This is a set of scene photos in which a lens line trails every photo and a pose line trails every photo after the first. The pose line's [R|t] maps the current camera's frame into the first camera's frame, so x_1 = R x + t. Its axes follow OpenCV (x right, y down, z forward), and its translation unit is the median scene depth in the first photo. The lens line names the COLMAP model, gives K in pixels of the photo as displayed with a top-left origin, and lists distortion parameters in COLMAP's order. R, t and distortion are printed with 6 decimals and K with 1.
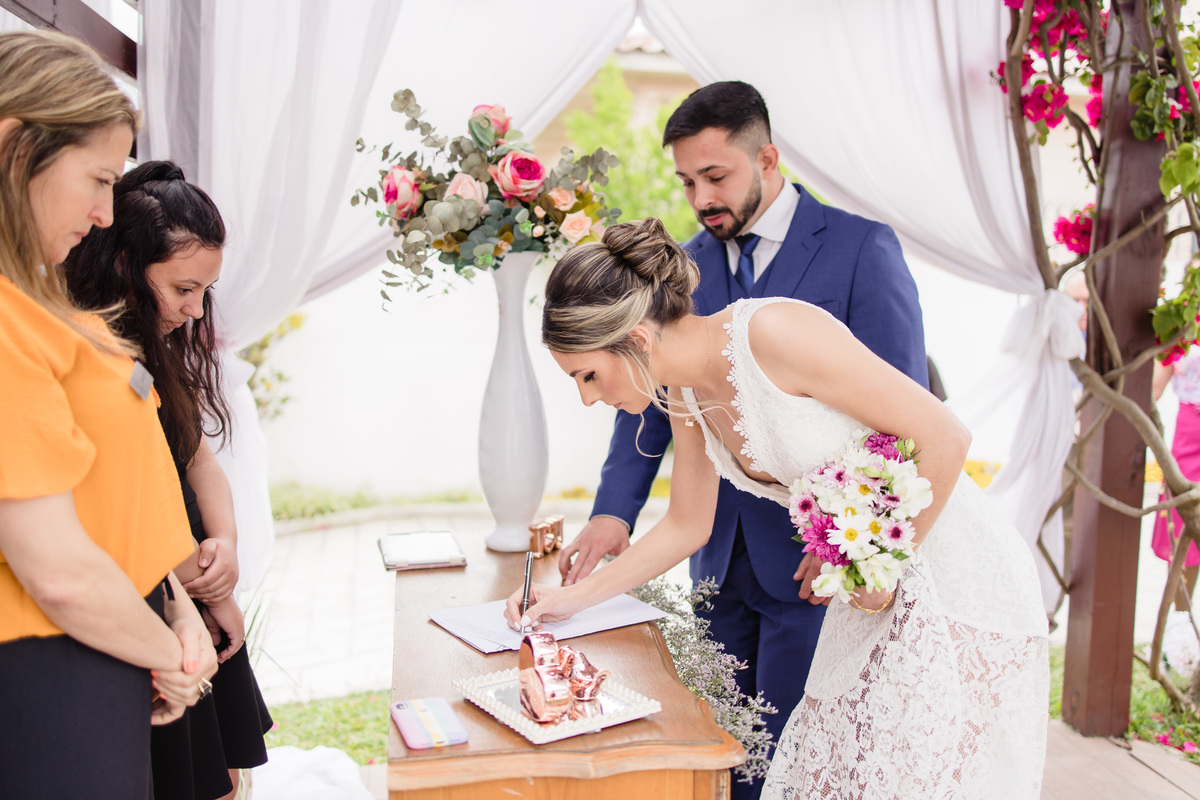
lens RADIAL K [[1181.9, 0, 600.7], [0, 1181.9, 393.0], [0, 0, 1]] dist [0.007760, -0.009734]
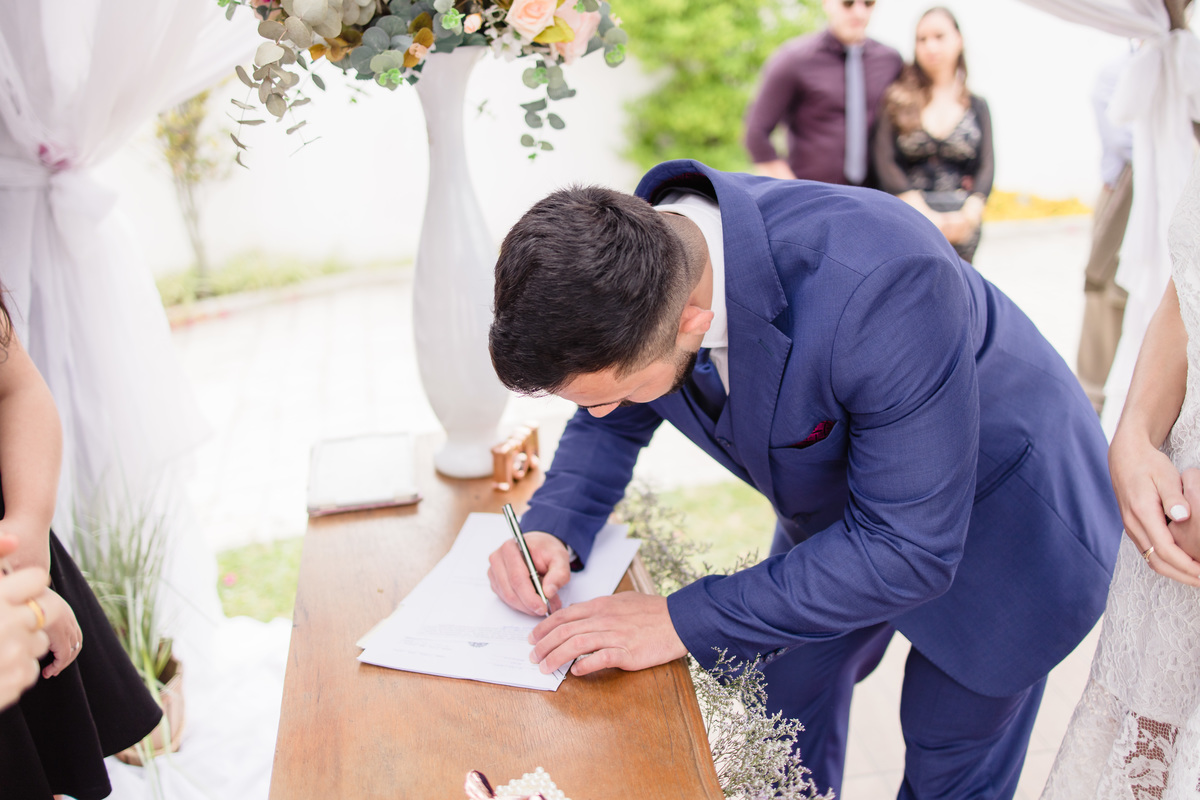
lens RADIAL K [[1181.9, 0, 600.7], [0, 1181.9, 393.0], [0, 0, 1]] dist [0.007760, -0.009734]
pose [[0.999286, -0.037698, -0.002576, 0.006898], [0.037161, 0.968138, 0.247644, -0.069000], [-0.006842, -0.247563, 0.968848, 0.232942]]
